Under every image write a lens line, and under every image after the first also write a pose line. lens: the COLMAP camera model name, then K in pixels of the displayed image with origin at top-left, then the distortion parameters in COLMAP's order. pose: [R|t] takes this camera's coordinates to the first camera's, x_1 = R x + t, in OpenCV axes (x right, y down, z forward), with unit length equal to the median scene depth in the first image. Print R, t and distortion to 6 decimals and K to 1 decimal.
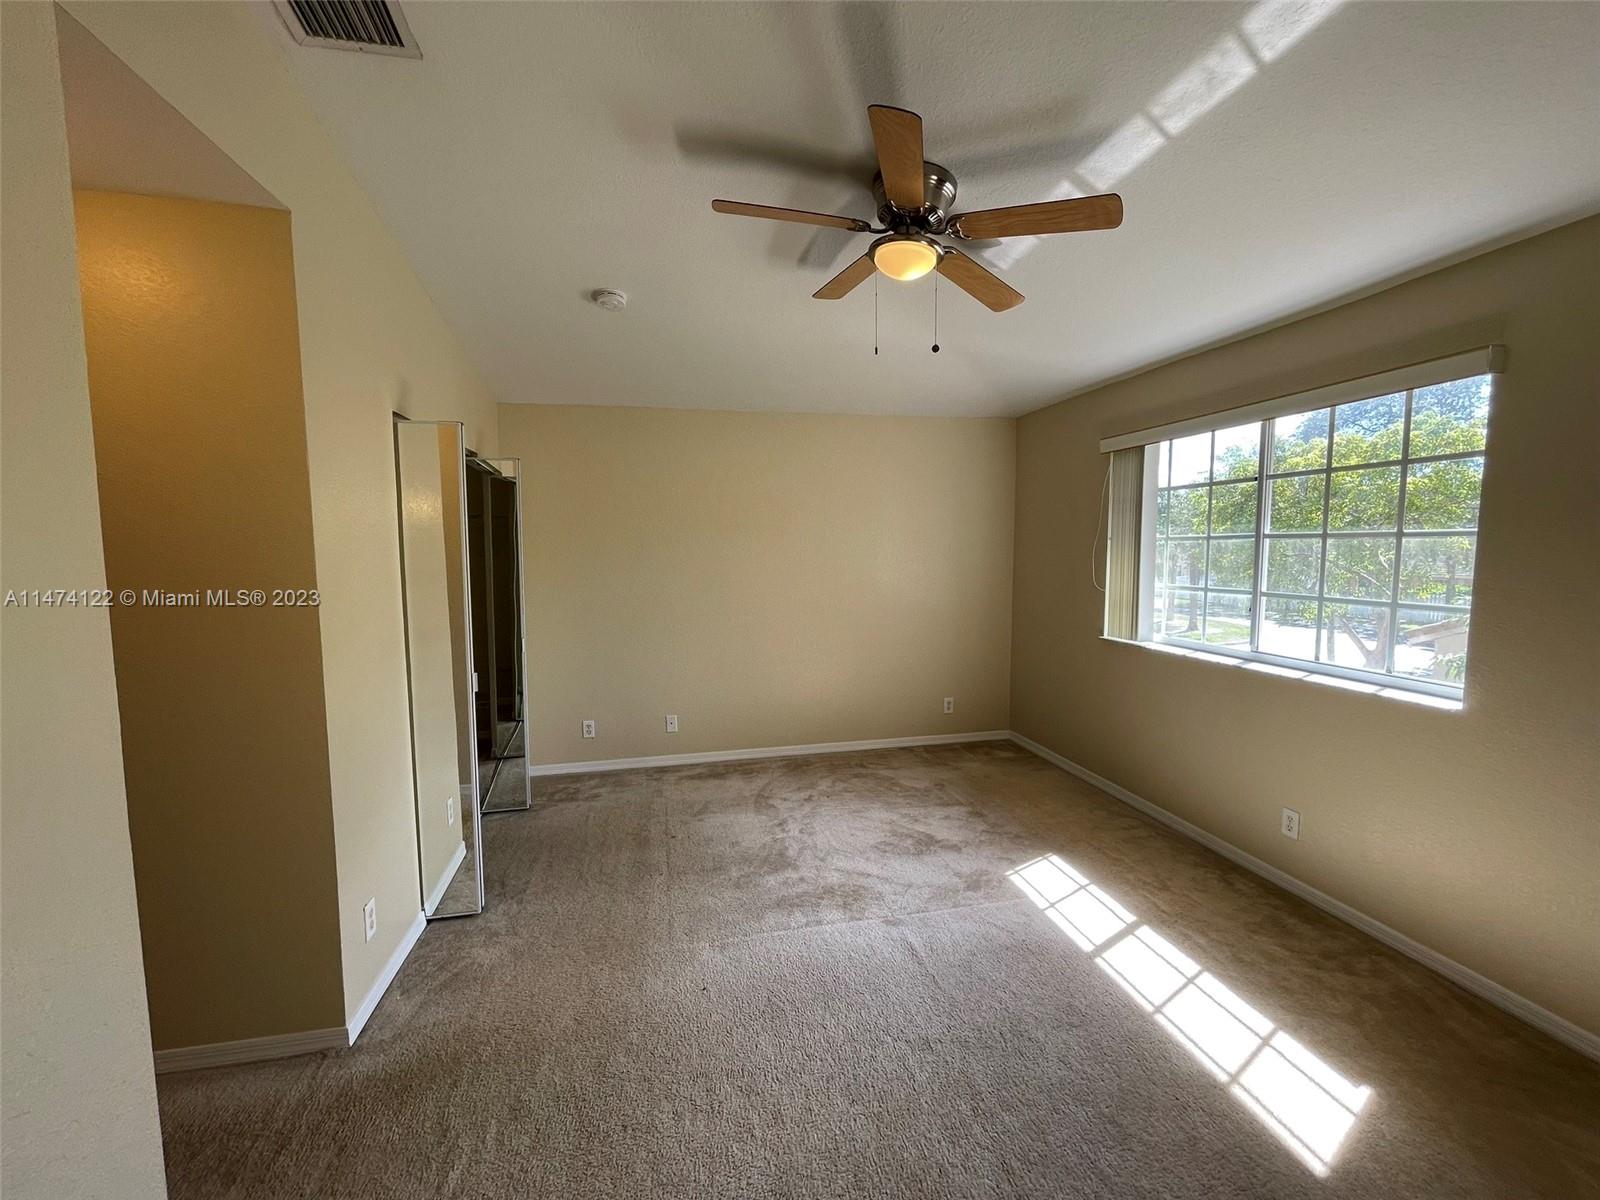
lens RADIAL K [[647.9, 0, 800.0], [0, 647.9, 600.0], [0, 0, 1]] dist [-0.000033, 0.000001]
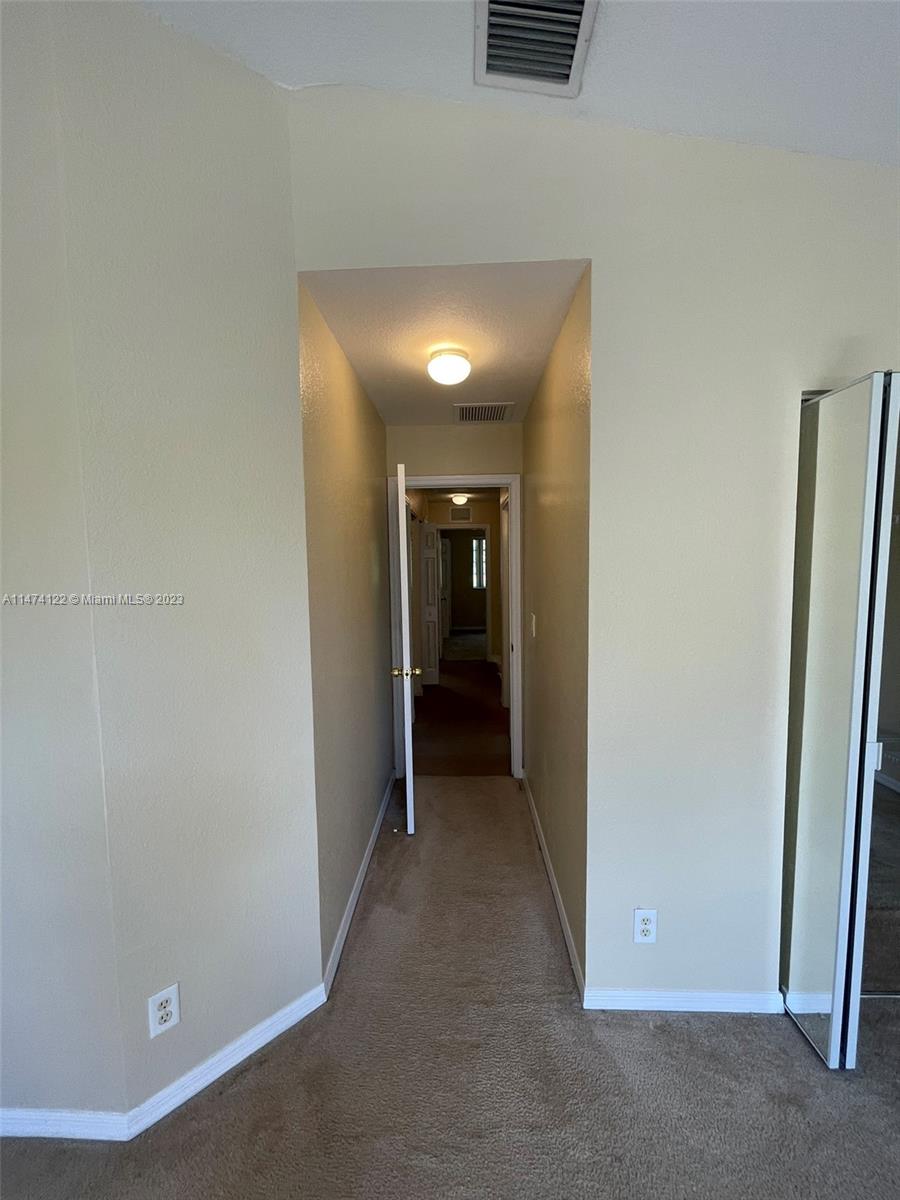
lens RADIAL K [[485.9, 0, 450.0], [0, 485.9, 600.0], [0, 0, 1]] dist [-0.000033, 0.000001]
pose [[-0.240574, 0.095855, -0.965886, 0.115722], [-0.064344, 0.991348, 0.114408, -0.098498], [0.968496, 0.089672, -0.232325, 0.942752]]
